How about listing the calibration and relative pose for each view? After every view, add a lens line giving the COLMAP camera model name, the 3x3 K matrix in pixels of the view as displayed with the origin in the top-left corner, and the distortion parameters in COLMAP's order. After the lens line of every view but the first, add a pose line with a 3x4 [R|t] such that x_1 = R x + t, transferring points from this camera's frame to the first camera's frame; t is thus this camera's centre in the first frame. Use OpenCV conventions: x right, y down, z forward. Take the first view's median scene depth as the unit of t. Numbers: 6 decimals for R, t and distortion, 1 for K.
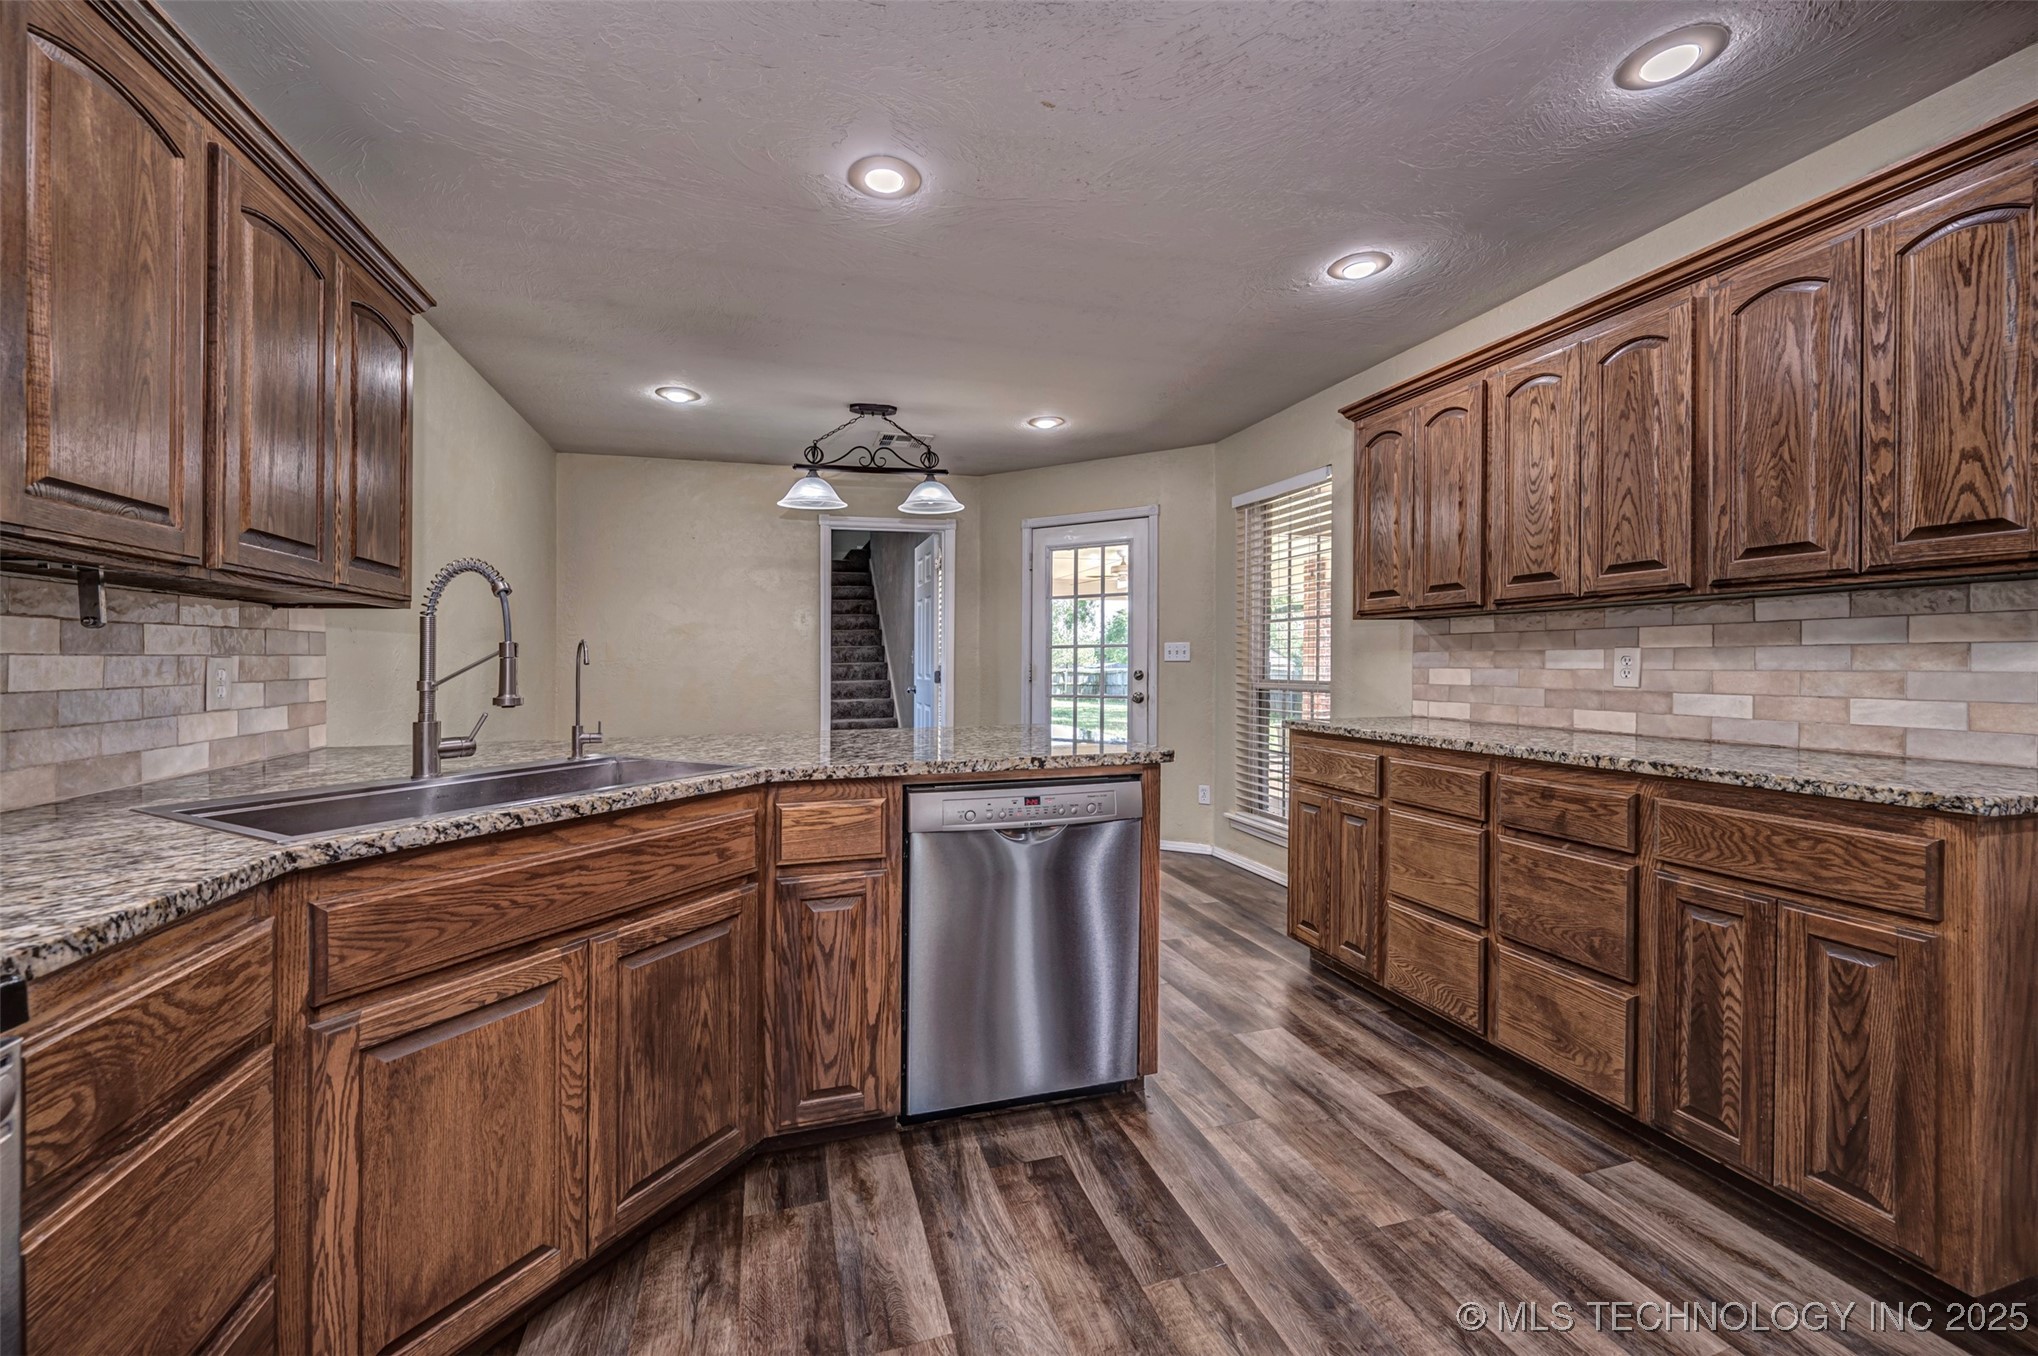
lens RADIAL K [[785.8, 0, 1010.1], [0, 785.8, 666.3], [0, 0, 1]] dist [-0.001432, -0.000099]
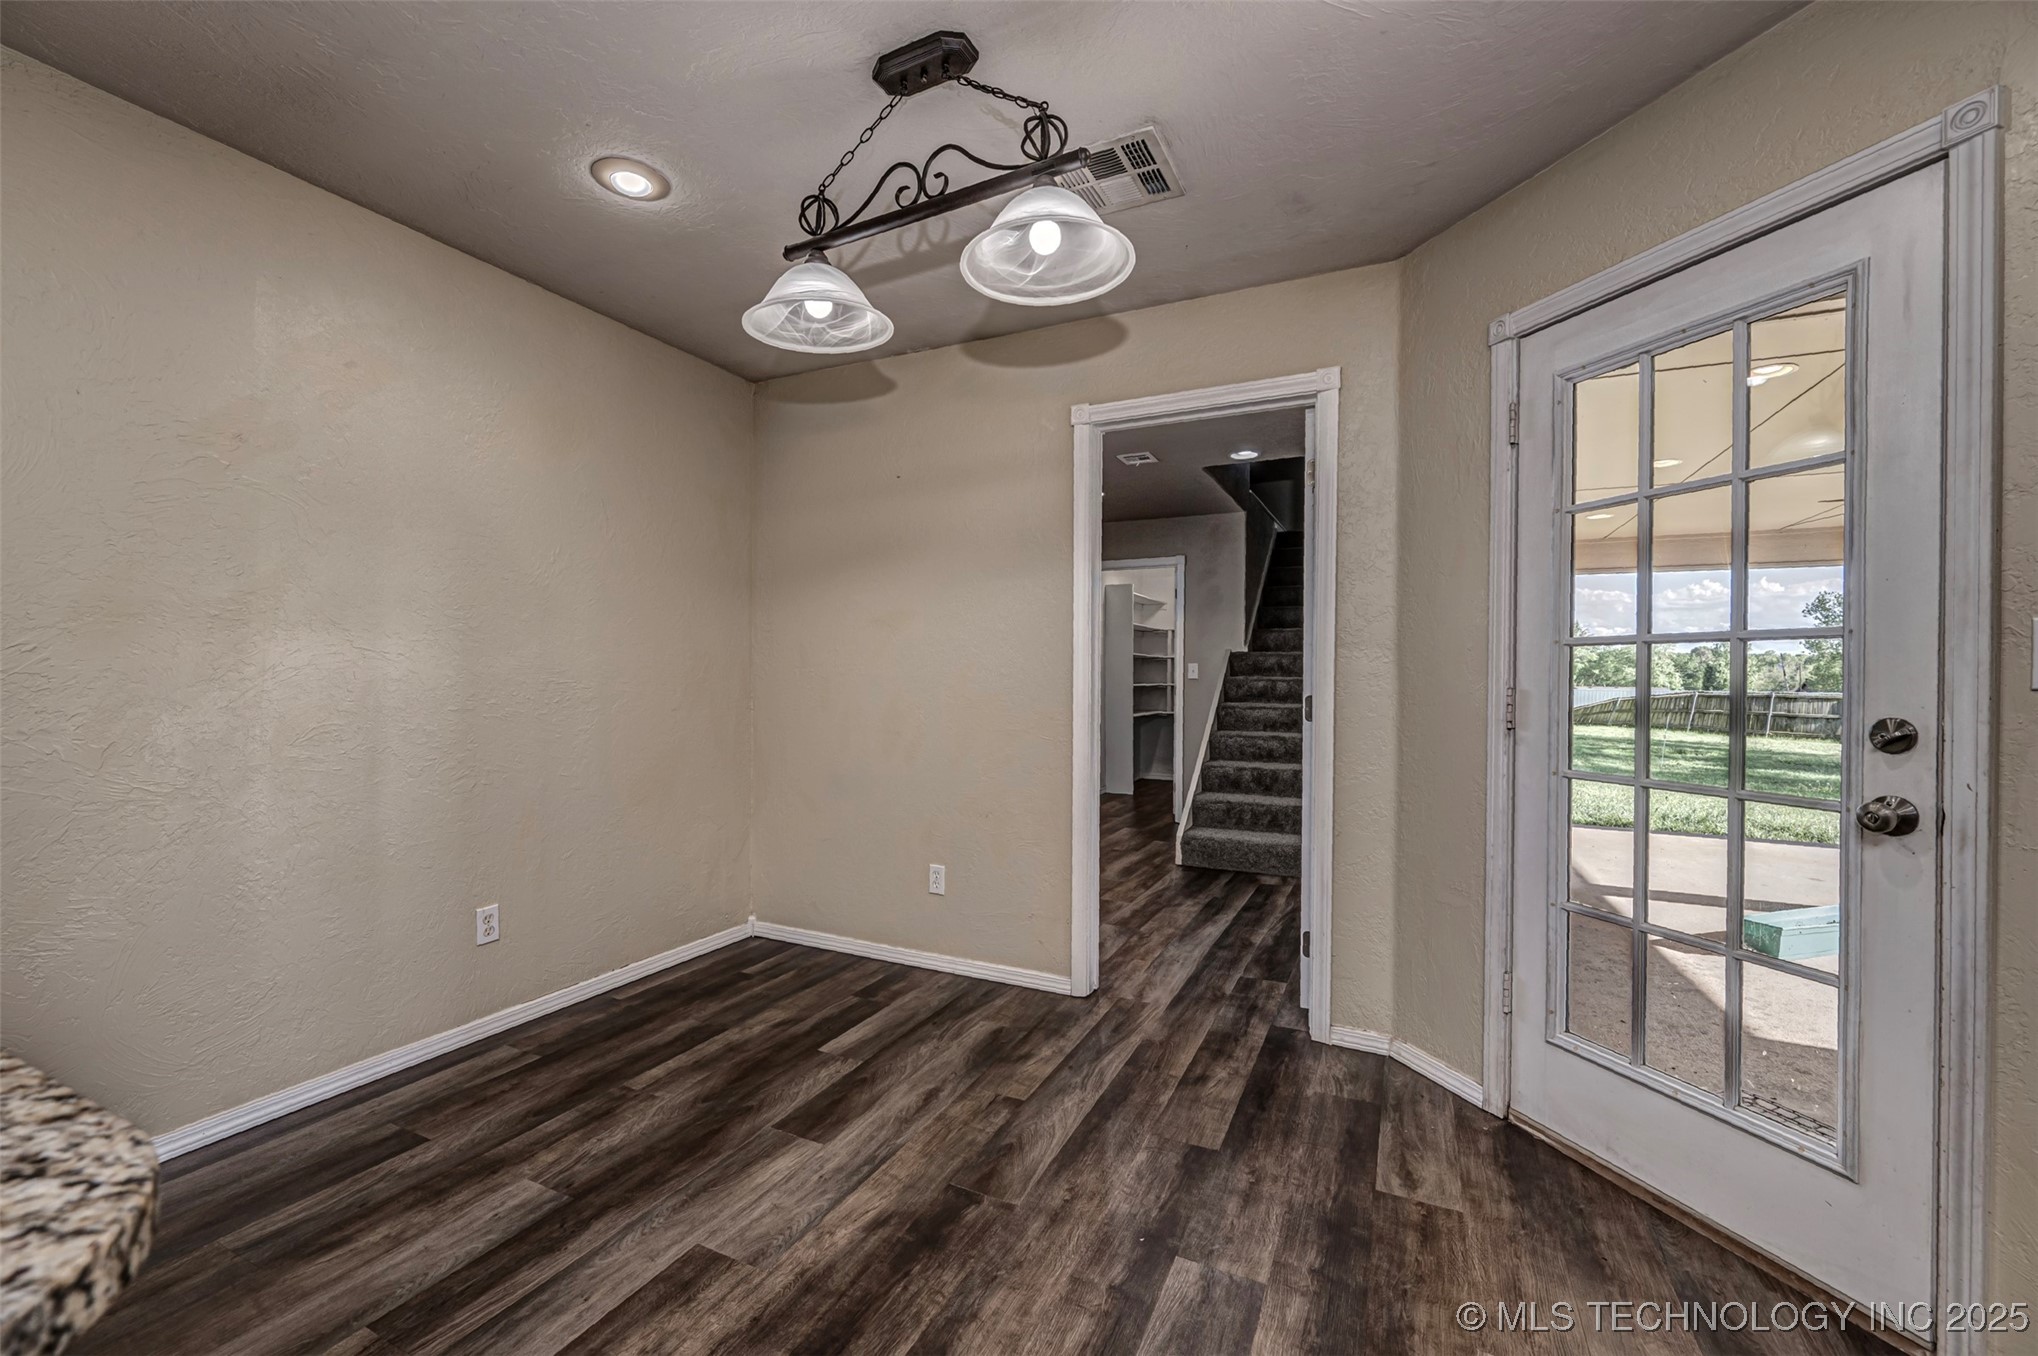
lens RADIAL K [[849.1, 0, 1000.2], [0, 849.1, 669.0], [0, 0, 1]] dist [-0.000288, 0.000054]
pose [[0.748783, 0.012251, -0.662701, 0.346885], [-0.020068, 0.999790, -0.004192, -0.014843], [0.662511, 0.016438, 0.748872, 1.540141]]
